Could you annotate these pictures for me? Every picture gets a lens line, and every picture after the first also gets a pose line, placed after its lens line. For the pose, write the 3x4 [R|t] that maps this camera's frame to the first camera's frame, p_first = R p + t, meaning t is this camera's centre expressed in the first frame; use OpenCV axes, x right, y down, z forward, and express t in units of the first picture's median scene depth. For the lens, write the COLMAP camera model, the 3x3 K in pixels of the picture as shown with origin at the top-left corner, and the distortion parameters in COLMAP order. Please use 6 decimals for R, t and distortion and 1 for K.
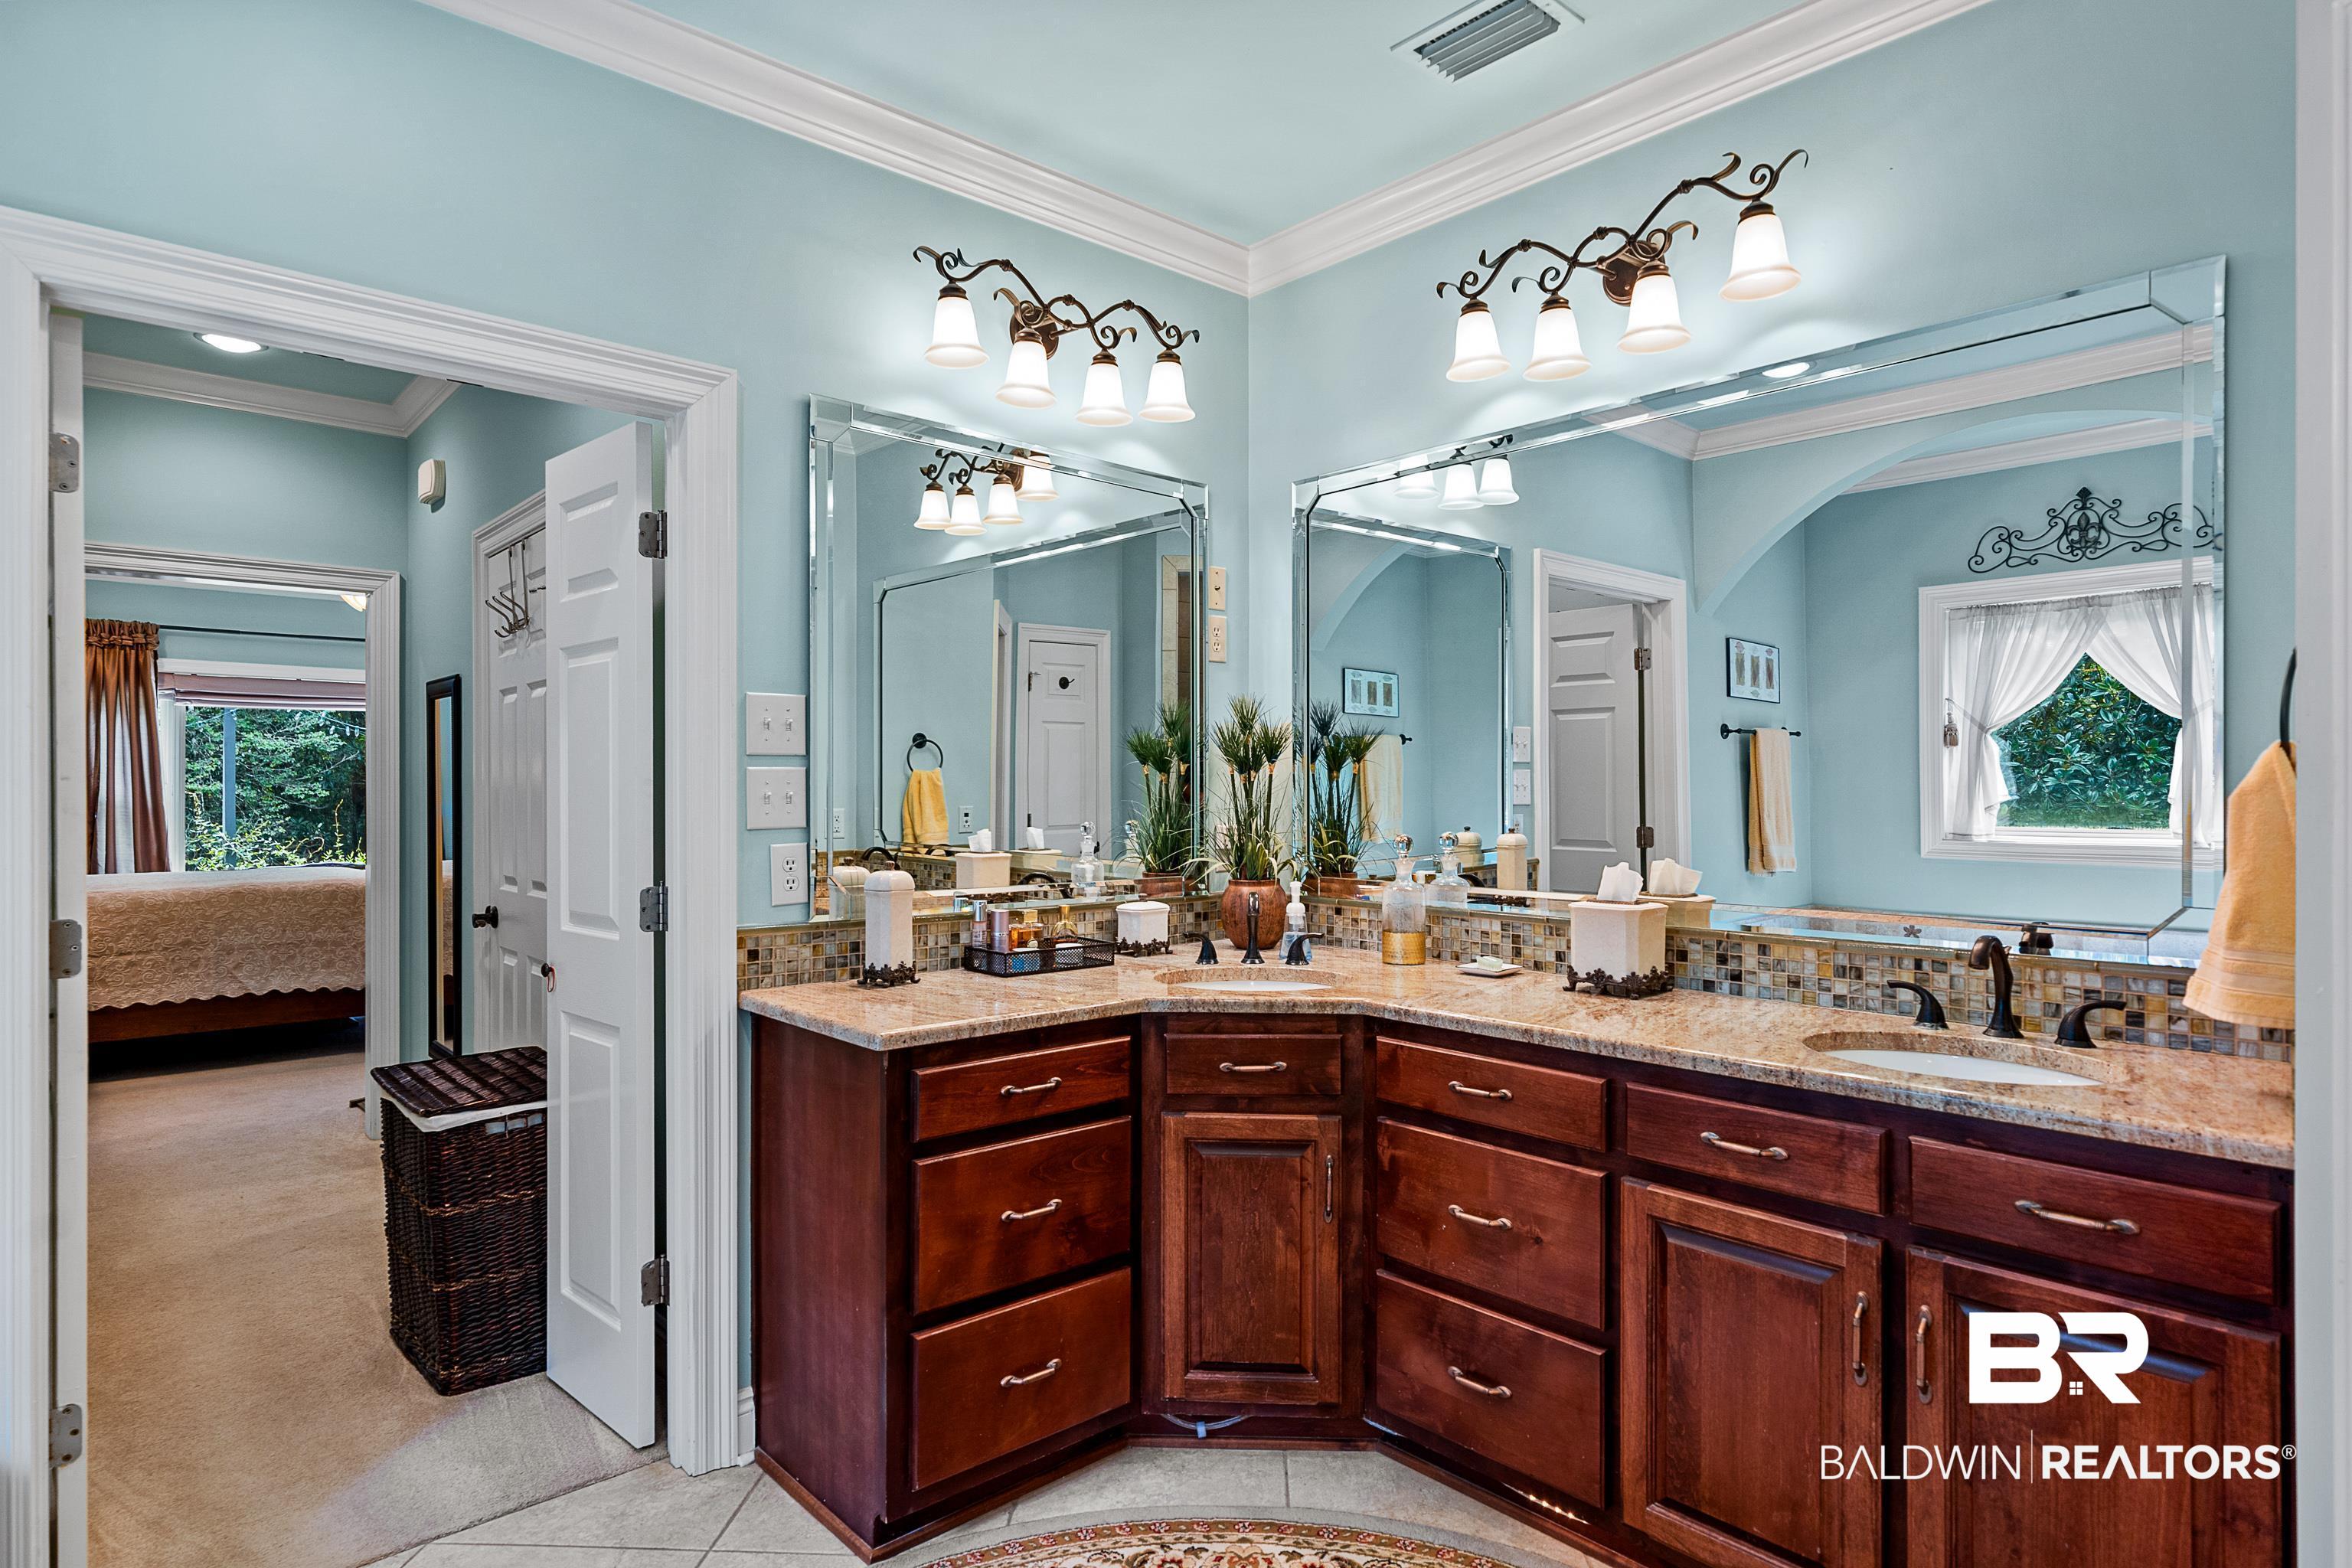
lens RADIAL K [[1243.7, 0, 1176.0], [0, 1243.7, 784.0], [0, 0, 1]] dist [-0.000962, 0.000034]
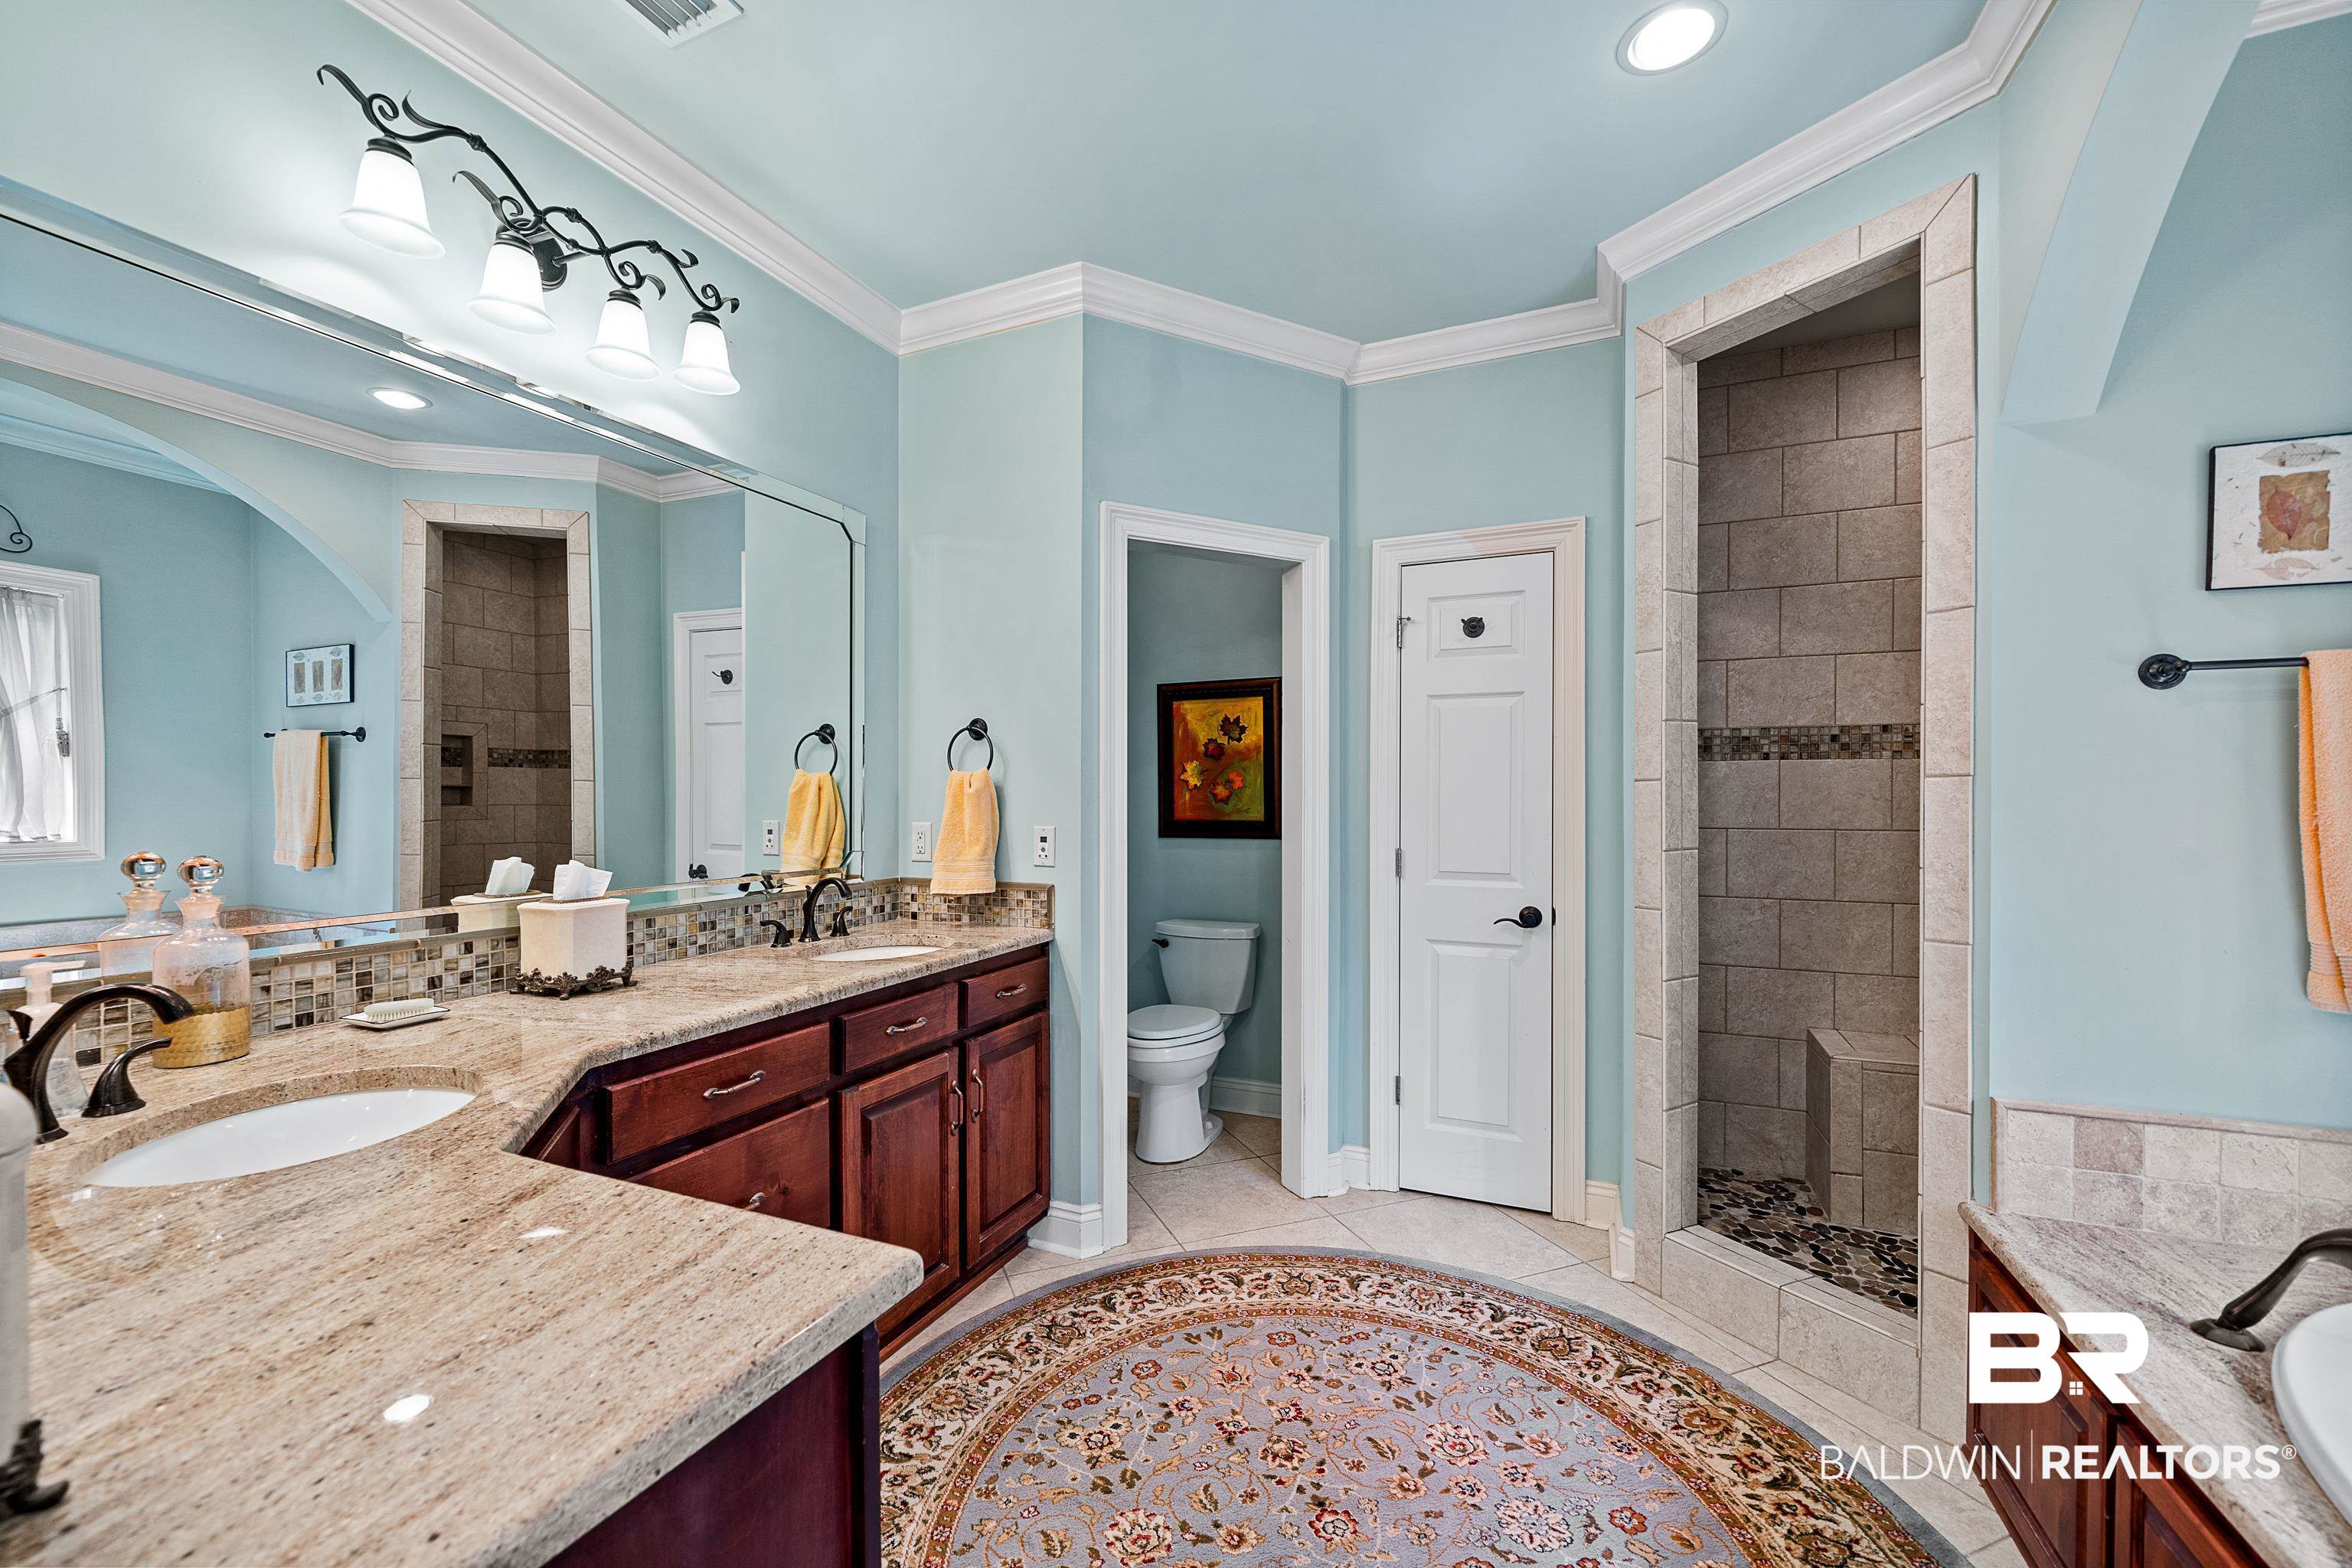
lens RADIAL K [[942.1, 0, 1174.2], [0, 942.1, 793.7], [0, 0, 1]] dist [-0.000199, -0.000294]
pose [[-0.402946, 0.004481, 0.915213, -0.561190], [0.002298, 0.999990, -0.003884, 0.016722], [-0.915221, 0.000538, -0.402952, 0.937951]]
